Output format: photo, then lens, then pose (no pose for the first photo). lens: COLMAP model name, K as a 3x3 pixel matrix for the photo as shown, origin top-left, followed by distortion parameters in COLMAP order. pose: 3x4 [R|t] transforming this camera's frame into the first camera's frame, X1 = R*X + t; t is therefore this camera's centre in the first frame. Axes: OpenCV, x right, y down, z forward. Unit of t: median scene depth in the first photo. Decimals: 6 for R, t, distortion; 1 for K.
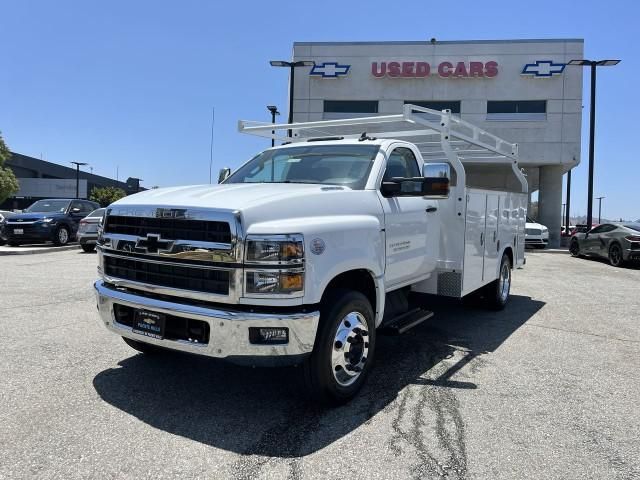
lens RADIAL K [[487.6, 0, 318.1], [0, 487.6, 237.8], [0, 0, 1]] dist [0.008745, -0.003153]
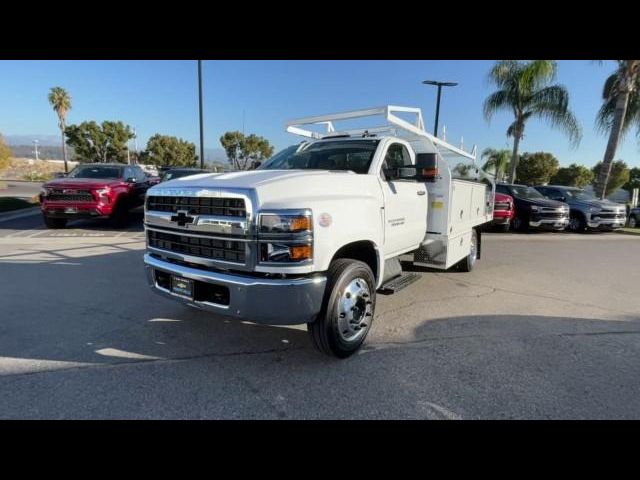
lens RADIAL K [[329.5, 0, 329.0], [0, 329.5, 237.2], [0, 0, 1]] dist [0.001179, 0.000546]
pose [[0.999838, -0.003006, -0.017743, 0.019552], [0.003807, 0.998968, 0.045265, 0.021002], [0.017589, -0.045326, 0.998817, 0.220661]]
